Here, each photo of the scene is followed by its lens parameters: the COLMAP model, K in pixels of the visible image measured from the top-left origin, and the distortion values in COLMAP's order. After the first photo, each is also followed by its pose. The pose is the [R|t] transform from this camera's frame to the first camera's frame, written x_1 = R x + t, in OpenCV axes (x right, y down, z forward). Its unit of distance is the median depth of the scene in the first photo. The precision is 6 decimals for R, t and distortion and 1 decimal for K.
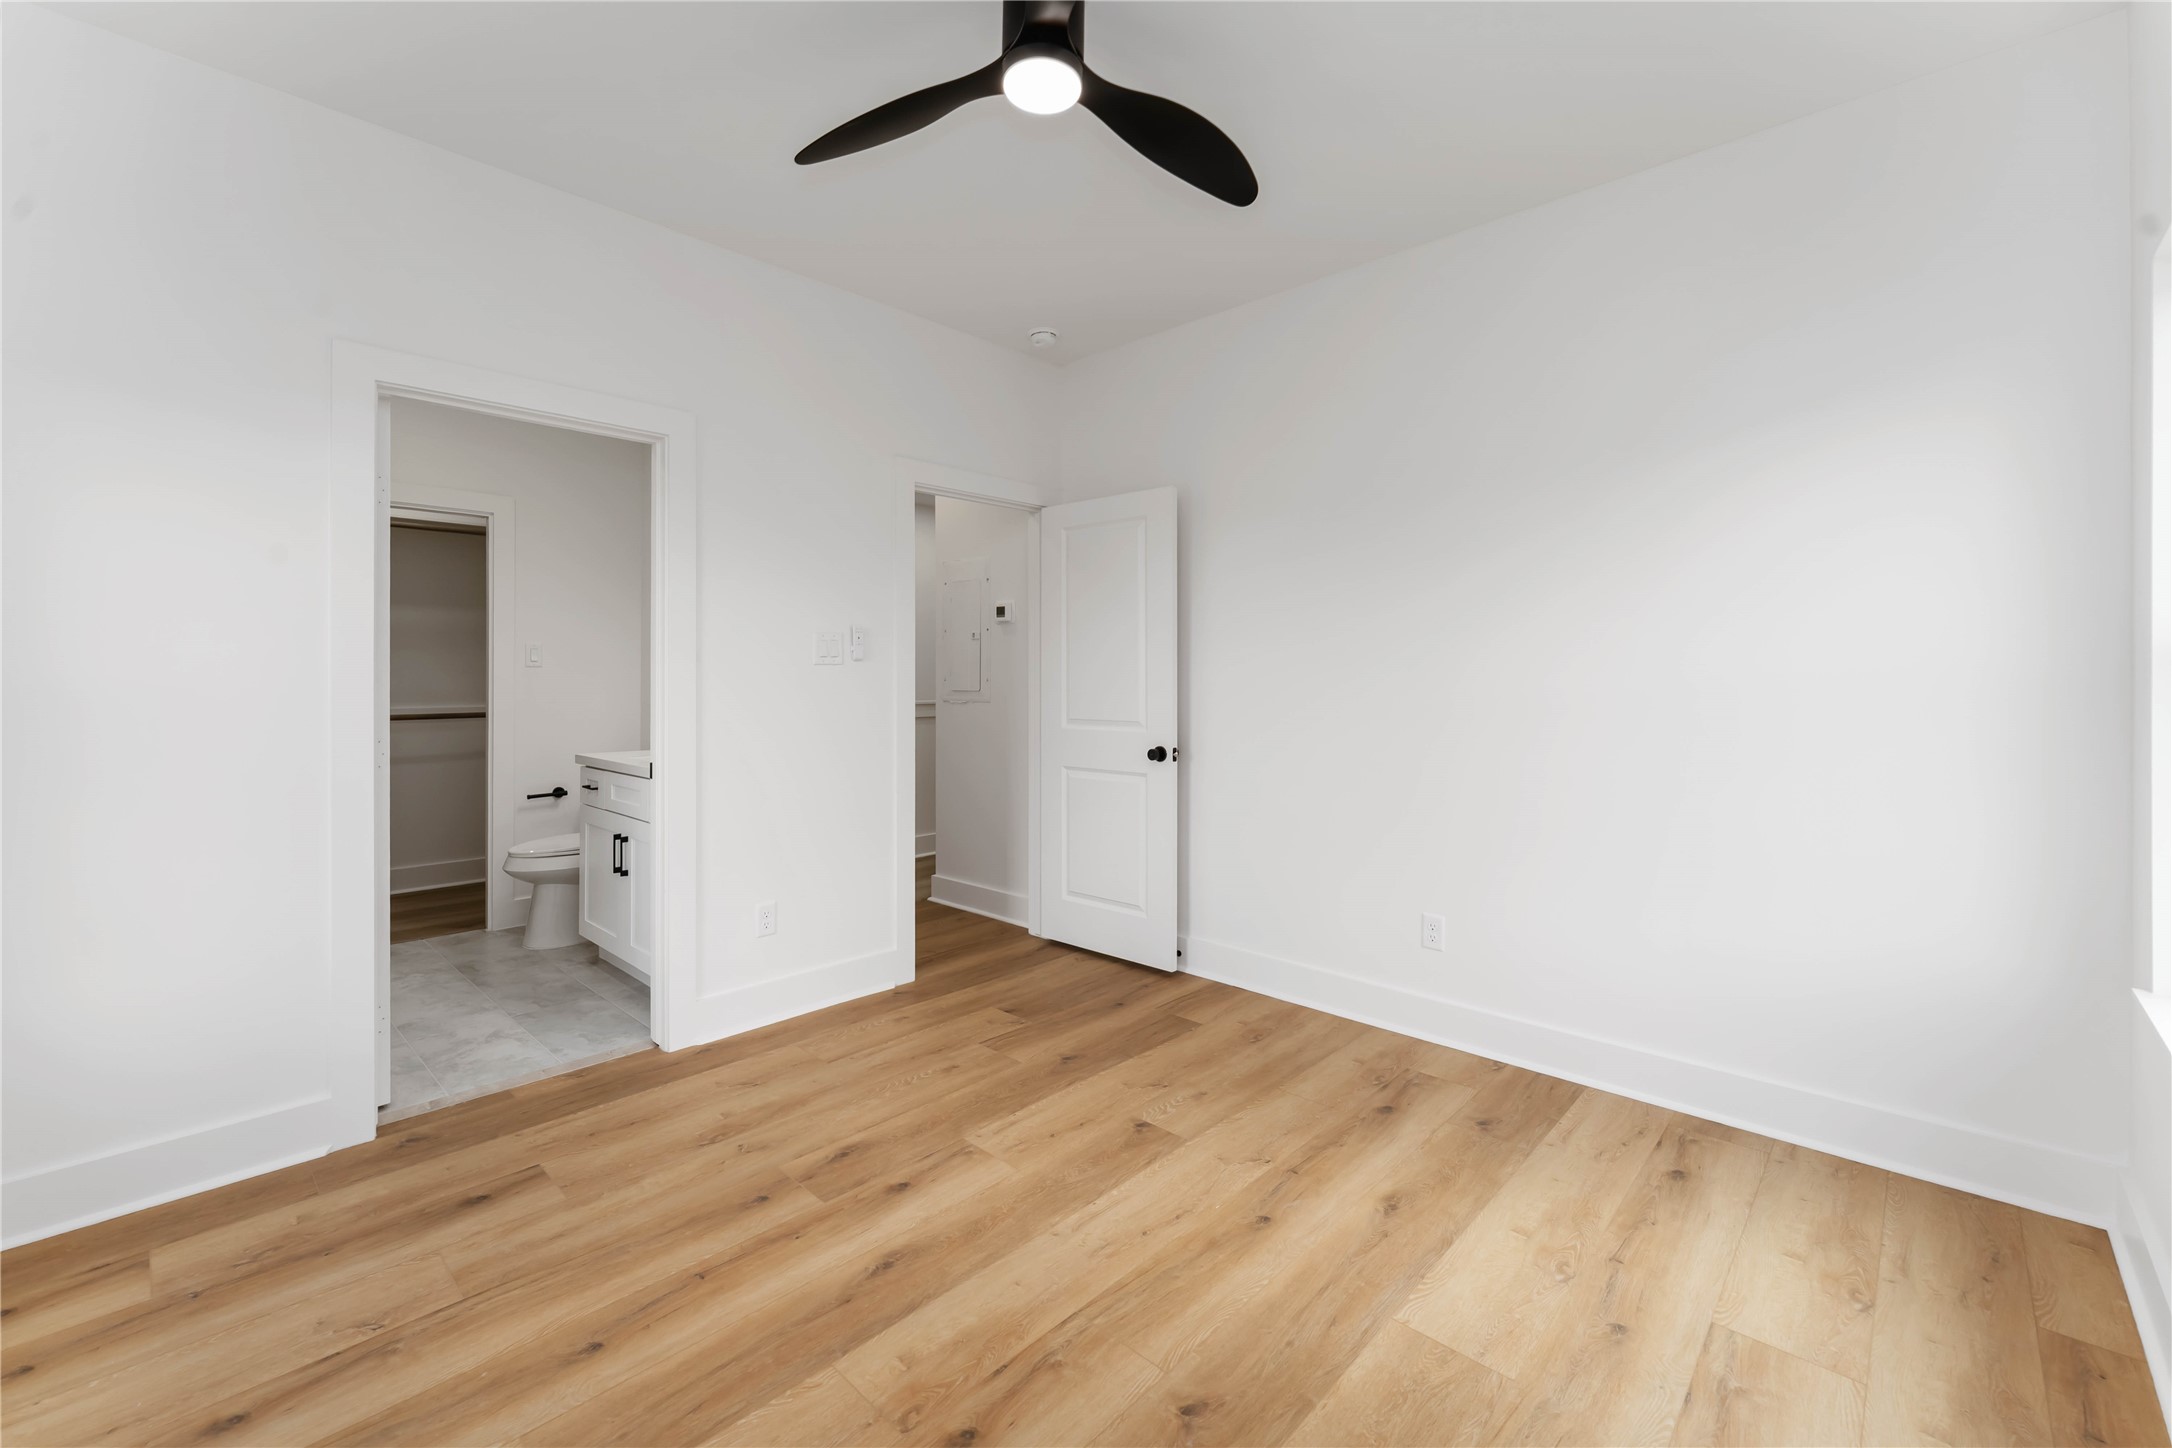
lens RADIAL K [[896.1, 0, 1083.6], [0, 896.1, 684.3], [0, 0, 1]] dist [0.000181, -0.000117]
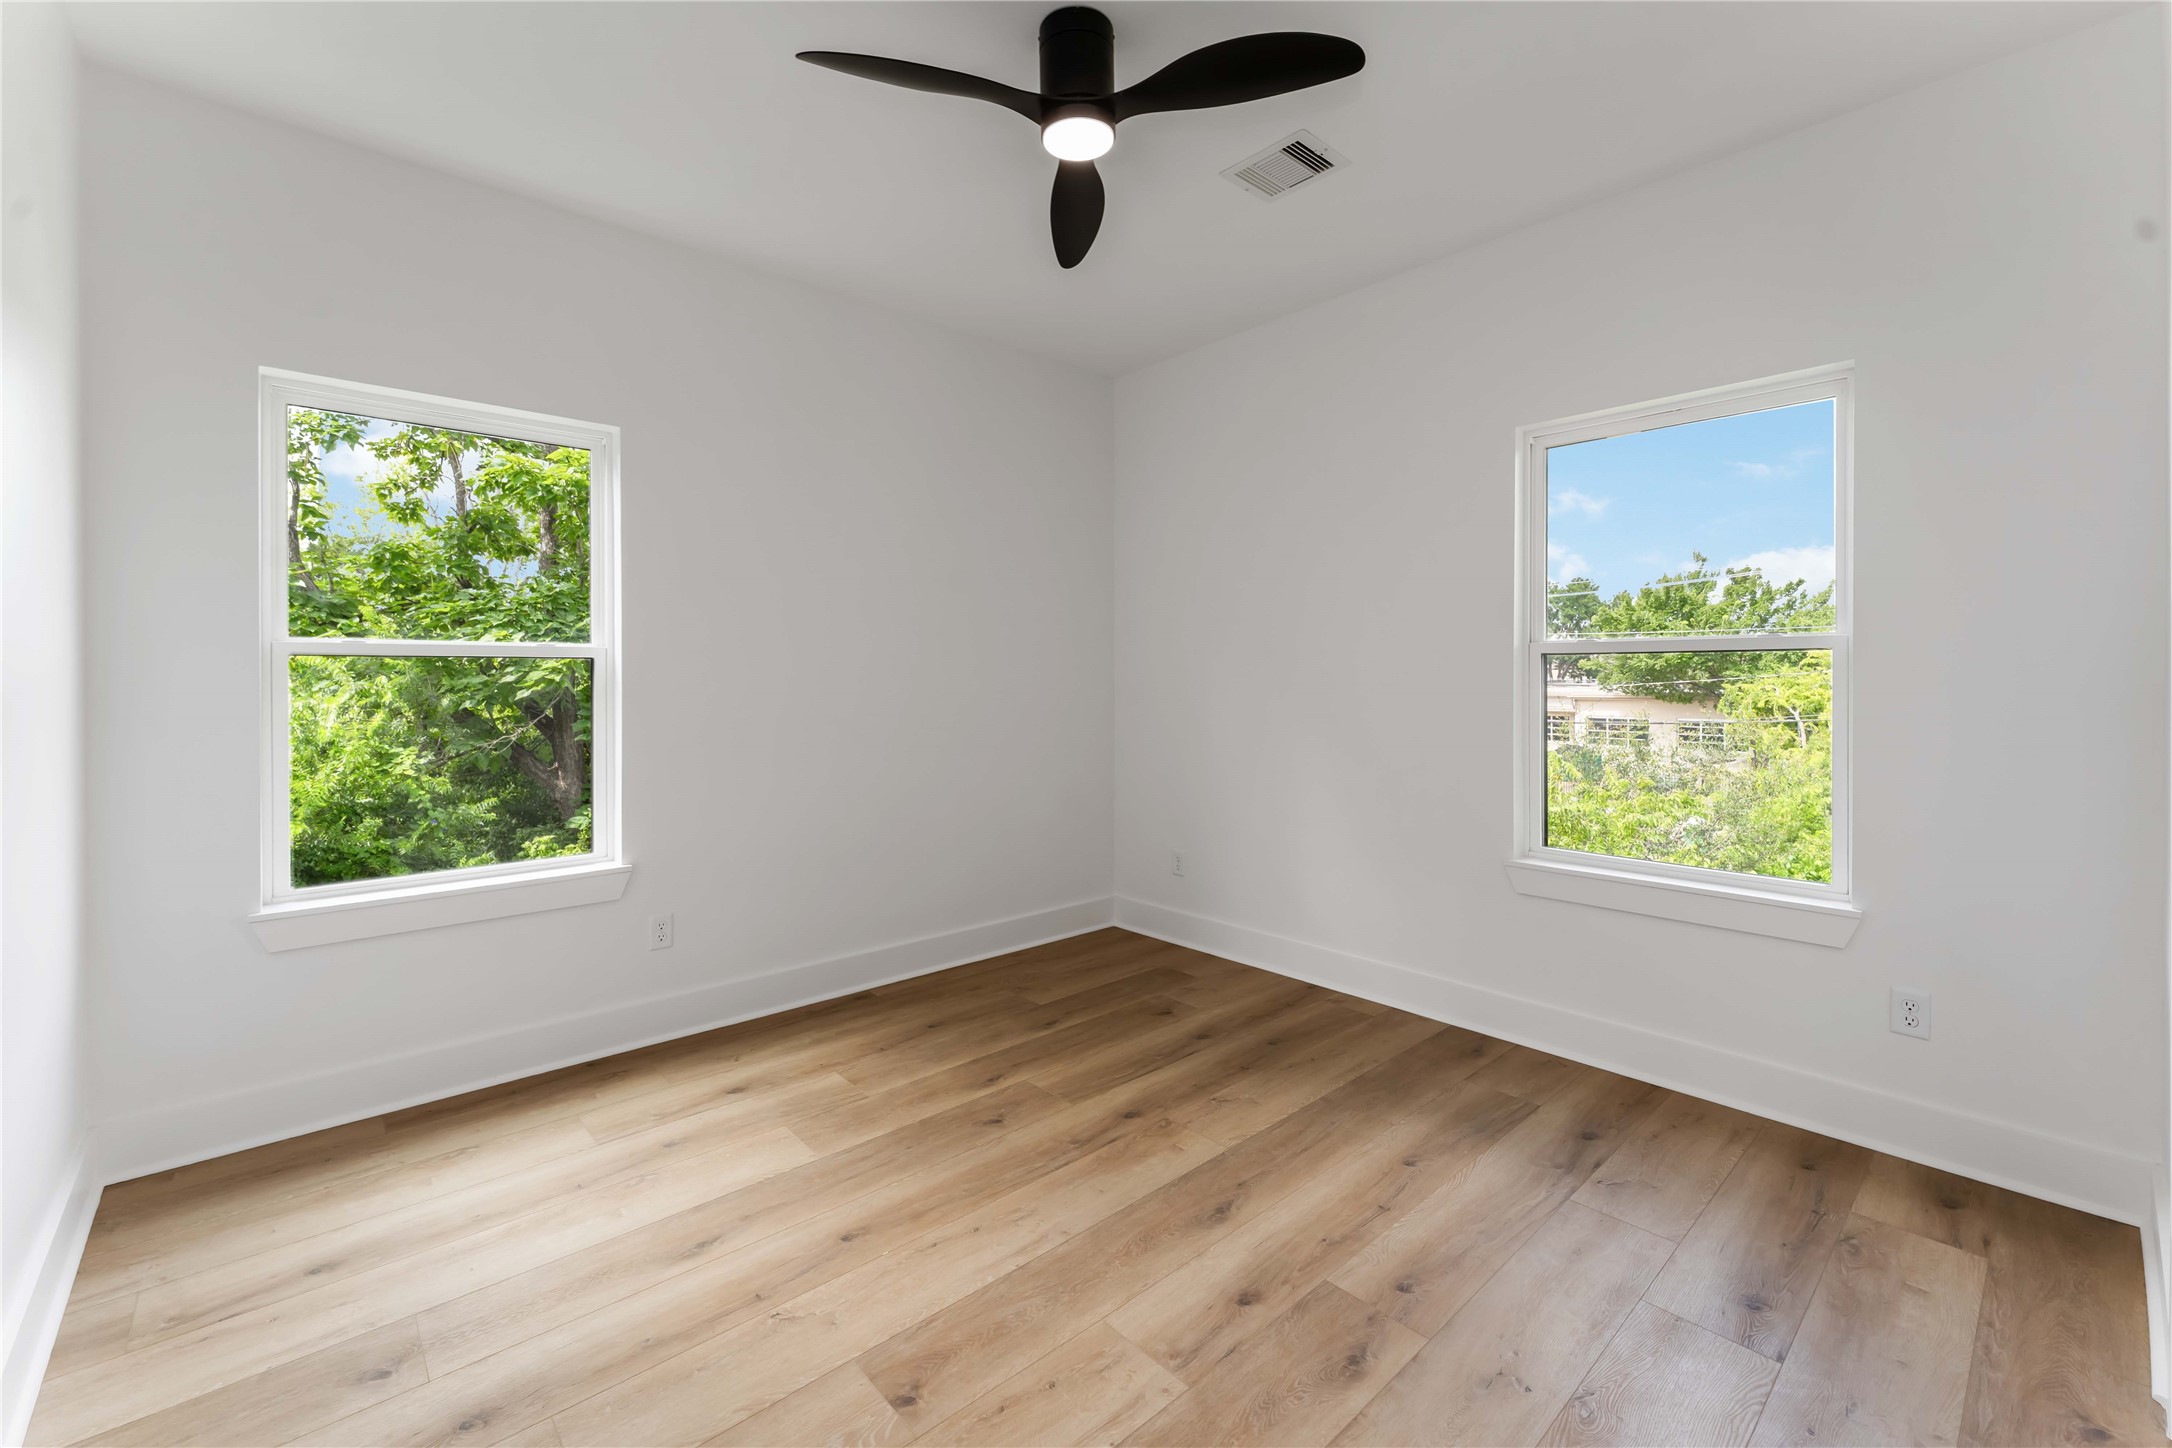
lens RADIAL K [[896.1, 0, 1083.6], [0, 896.1, 684.3], [0, 0, 1]] dist [0.000181, -0.000117]
pose [[-0.996676, 0.002889, 0.081418, -0.135466], [0.004307, 0.999842, 0.017256, -0.015793], [-0.081356, 0.017549, -0.996531, 1.981035]]
